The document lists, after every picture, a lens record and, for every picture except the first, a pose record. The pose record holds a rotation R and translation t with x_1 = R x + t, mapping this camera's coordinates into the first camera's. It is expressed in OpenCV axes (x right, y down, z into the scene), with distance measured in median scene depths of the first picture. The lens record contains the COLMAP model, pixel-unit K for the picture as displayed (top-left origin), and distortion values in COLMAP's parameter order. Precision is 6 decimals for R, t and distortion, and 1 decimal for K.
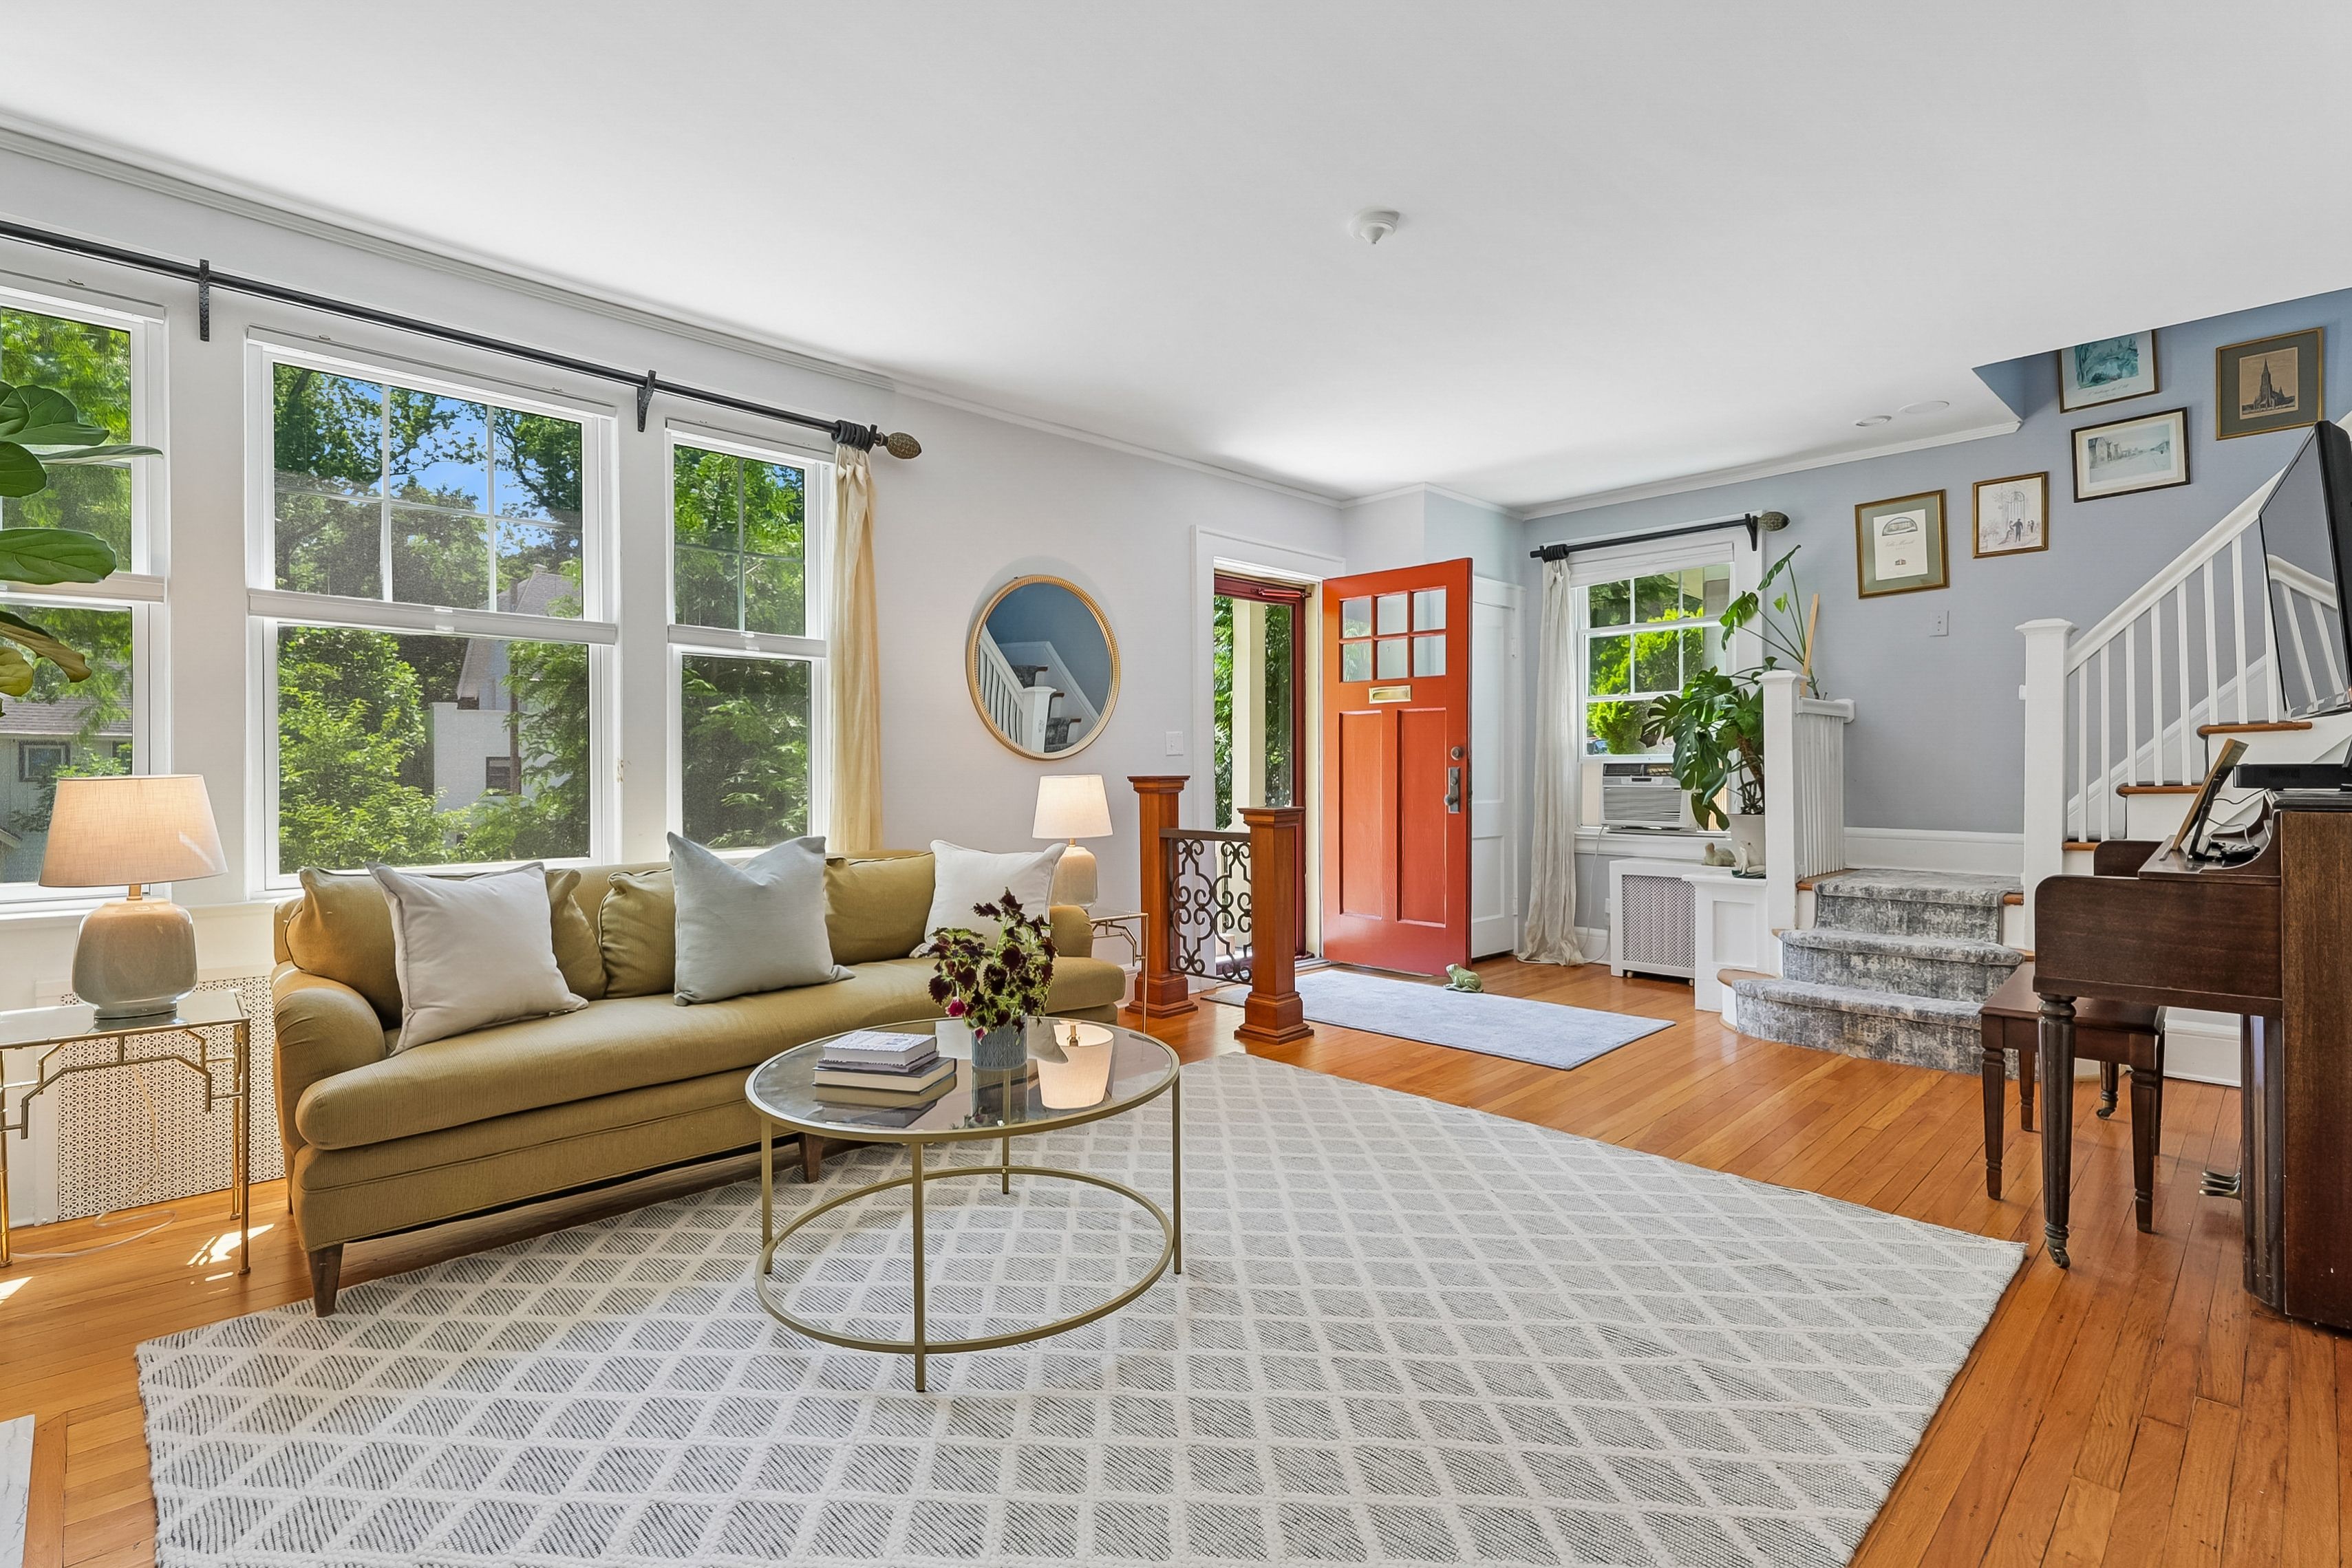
lens RADIAL K [[1092.7, 0, 1182.6], [0, 1092.7, 785.2], [0, 0, 1]] dist [-0.004785, -0.001154]
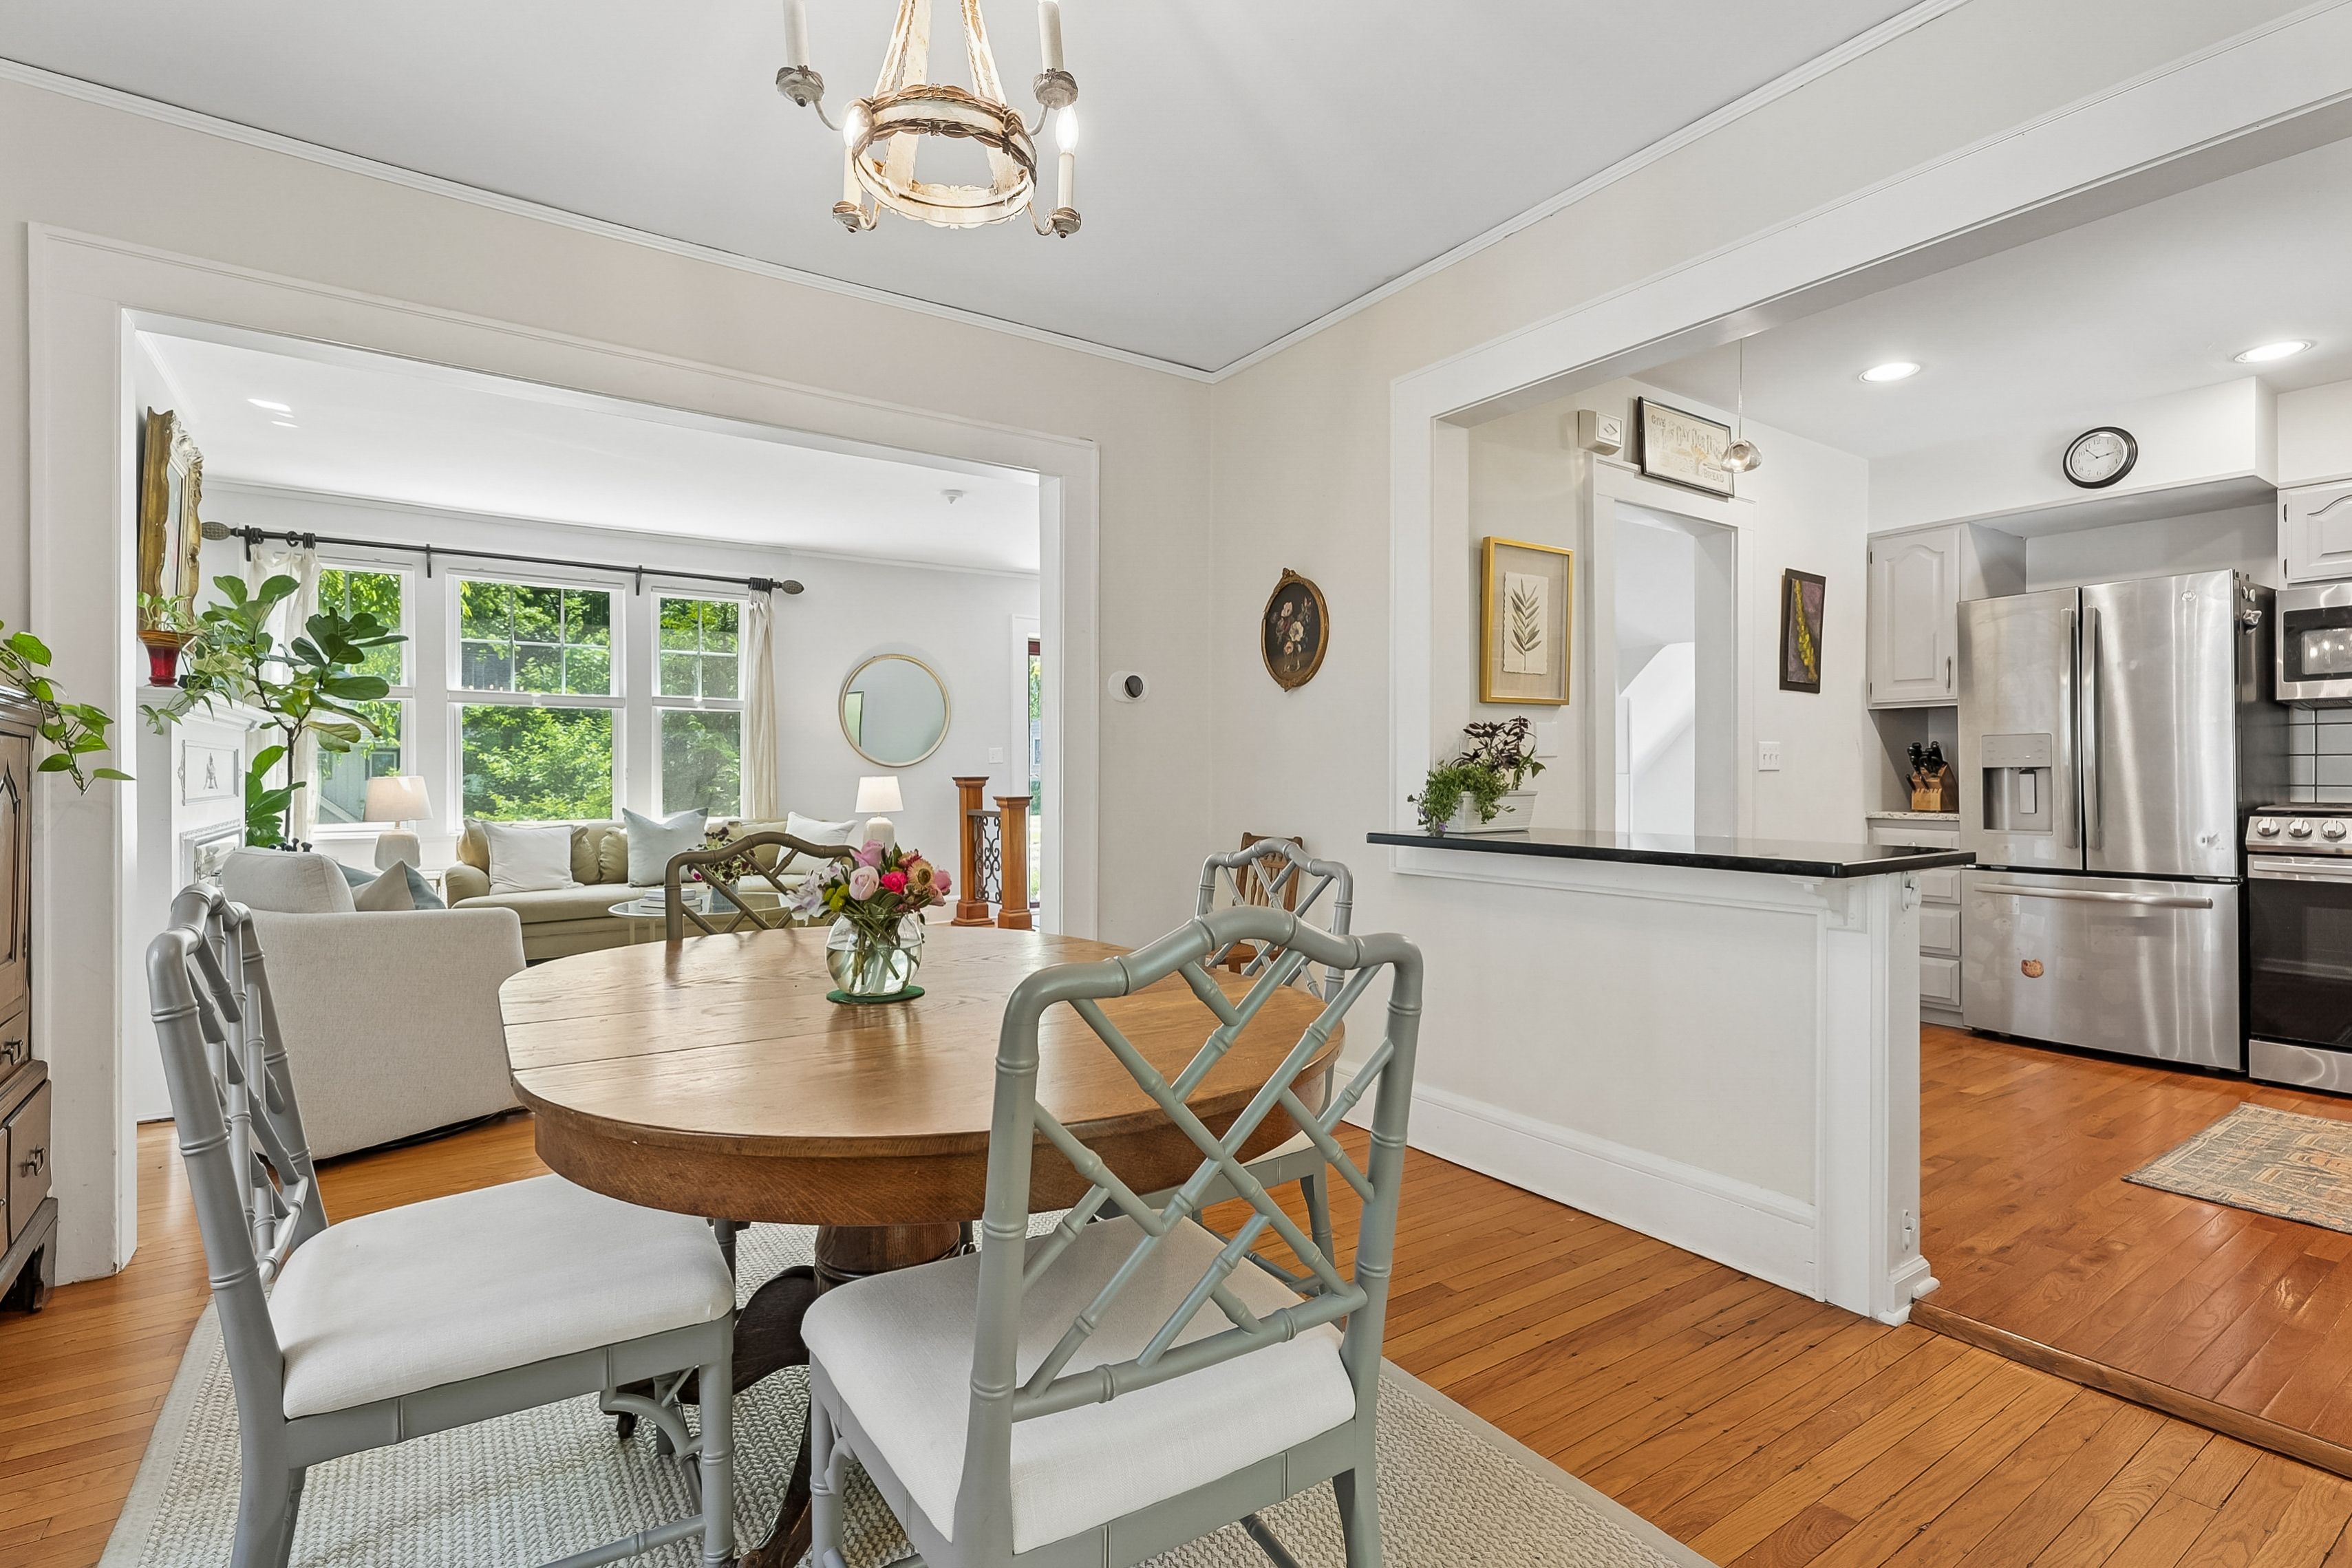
lens RADIAL K [[1092.7, 0, 1169.6], [0, 1092.7, 774.6], [0, 0, 1]] dist [-0.004785, -0.001154]
pose [[0.983035, 0.002273, -0.183406, 0.777885], [-0.003865, 0.999958, -0.008323, 0.000726], [0.183379, 0.008891, 0.983002, -0.711358]]
